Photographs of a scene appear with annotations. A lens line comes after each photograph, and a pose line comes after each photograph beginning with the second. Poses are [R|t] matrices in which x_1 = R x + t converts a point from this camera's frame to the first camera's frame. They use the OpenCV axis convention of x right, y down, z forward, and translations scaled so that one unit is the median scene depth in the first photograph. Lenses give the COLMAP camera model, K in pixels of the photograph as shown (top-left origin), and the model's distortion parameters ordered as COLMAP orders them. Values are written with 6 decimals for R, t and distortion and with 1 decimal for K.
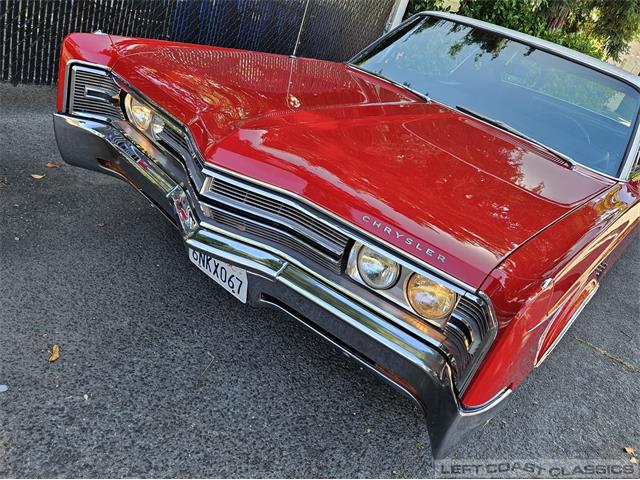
lens RADIAL K [[511.8, 0, 318.0], [0, 511.8, 238.8], [0, 0, 1]] dist [0.054050, -0.045532]
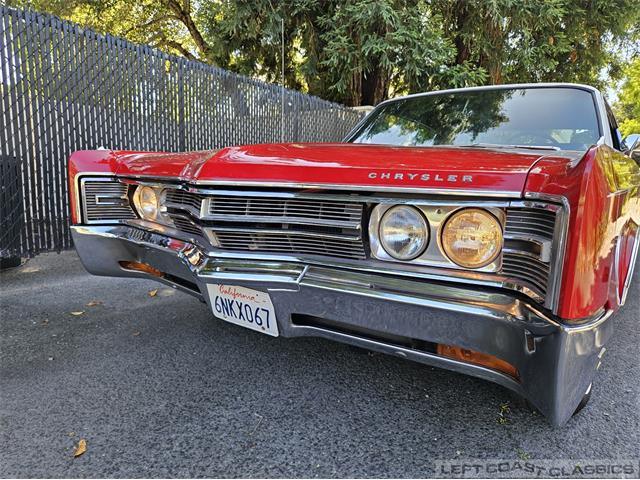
lens RADIAL K [[429.1, 0, 319.1], [0, 429.1, 235.9], [0, 0, 1]] dist [0.052909, -0.042487]
pose [[0.961197, -0.275778, -0.006784, -0.016062], [0.262314, 0.921329, -0.286958, 0.189626], [0.085387, 0.274044, 0.957919, 0.210462]]
